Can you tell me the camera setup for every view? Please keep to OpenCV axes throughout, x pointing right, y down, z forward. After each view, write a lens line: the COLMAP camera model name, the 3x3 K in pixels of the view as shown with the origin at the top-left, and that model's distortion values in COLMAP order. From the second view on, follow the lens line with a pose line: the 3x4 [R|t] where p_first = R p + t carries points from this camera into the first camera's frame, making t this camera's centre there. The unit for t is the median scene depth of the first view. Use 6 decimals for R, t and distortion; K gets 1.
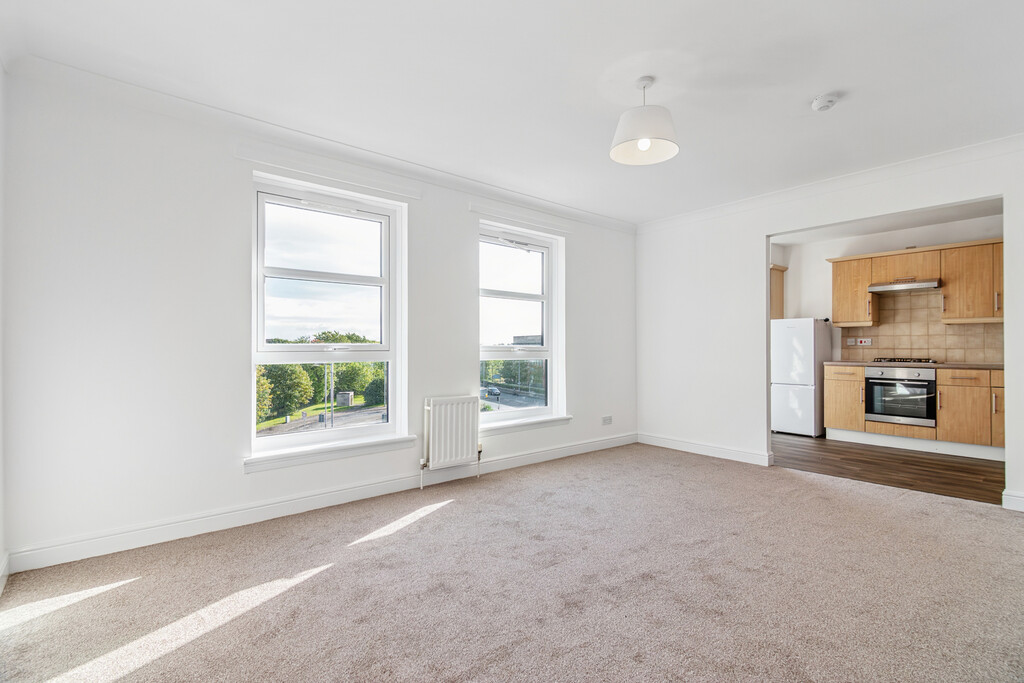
lens RADIAL K [[480.8, 0, 518.0], [0, 480.8, 345.9], [0, 0, 1]] dist [0.007713, -0.007902]
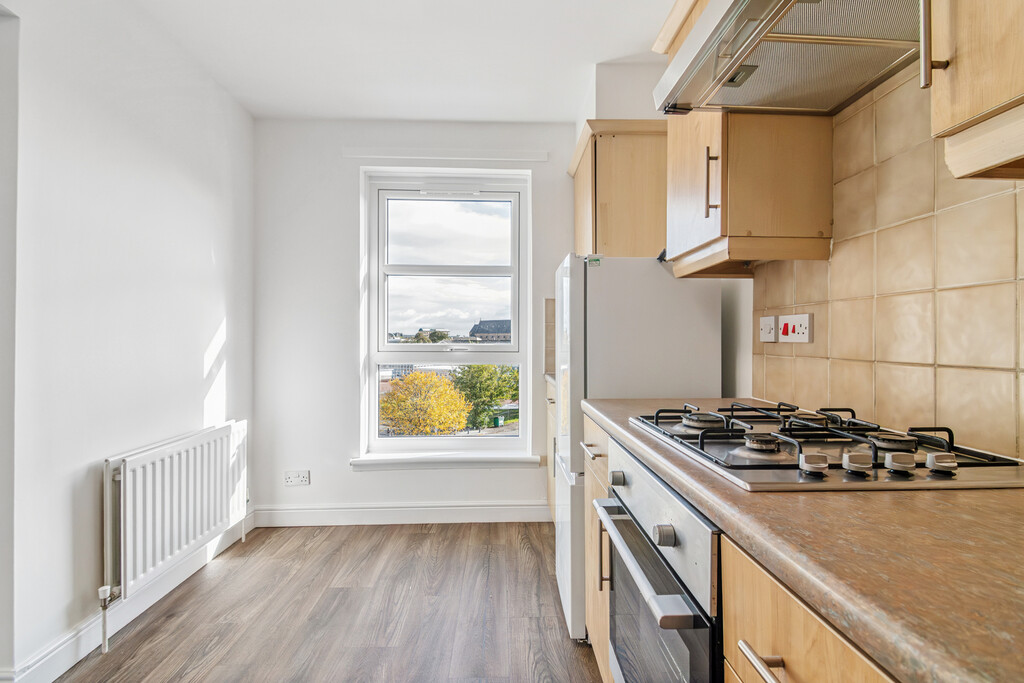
lens RADIAL K [[480.8, 0, 519.3], [0, 480.8, 340.2], [0, 0, 1]] dist [0.007713, -0.007902]
pose [[0.772046, 0.000908, -0.635566, 0.811583], [0.000661, 0.999997, 0.002230, -0.003795], [0.635567, -0.002142, 0.772043, 0.769622]]
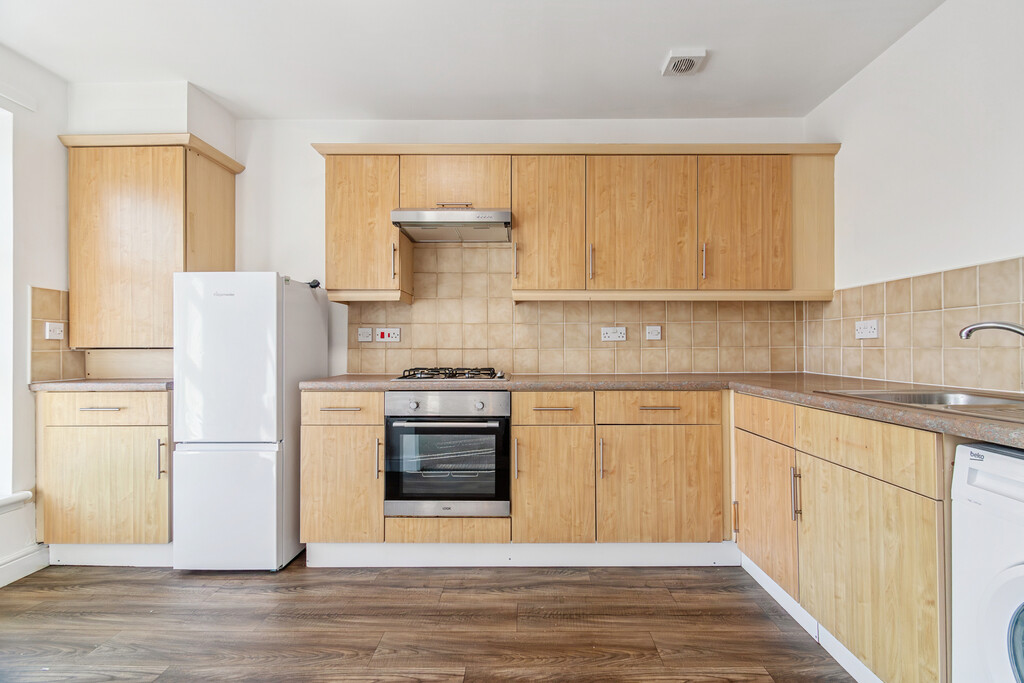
lens RADIAL K [[480.8, 0, 521.1], [0, 480.8, 343.9], [0, 0, 1]] dist [0.007713, -0.007902]
pose [[0.653239, 0.002519, 0.757148, 0.460916], [-0.000509, 0.999996, -0.002887, 0.001958], [-0.757152, 0.001500, 0.653238, 0.609283]]
